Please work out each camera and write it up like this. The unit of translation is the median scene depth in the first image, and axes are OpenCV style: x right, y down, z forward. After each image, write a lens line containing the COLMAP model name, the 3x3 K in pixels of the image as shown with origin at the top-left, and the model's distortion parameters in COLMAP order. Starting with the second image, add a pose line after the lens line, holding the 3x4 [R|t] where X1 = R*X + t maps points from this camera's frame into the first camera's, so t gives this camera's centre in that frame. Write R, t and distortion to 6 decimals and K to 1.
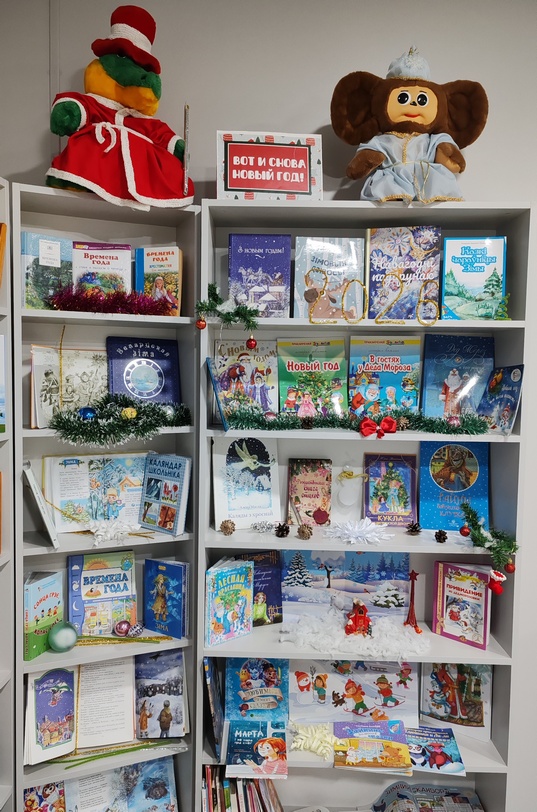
lens RADIAL K [[617.3, 0, 251.5], [0, 617.3, 406.6], [0, 0, 1]] dist [0.037326, -0.048069]
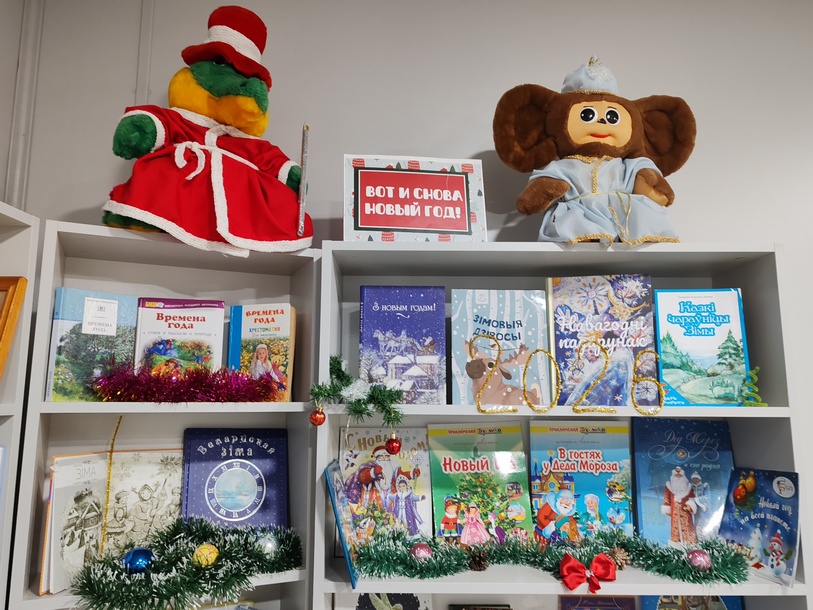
lens RADIAL K [[639.5, 0, 406.5], [0, 639.5, 305.0], [0, 0, 1]] dist [0.008270, -0.001702]
pose [[0.999433, -0.007449, 0.032847, -0.006948], [0.014440, 0.975828, -0.218064, -0.094480], [-0.030429, 0.218415, 0.975382, 0.276669]]
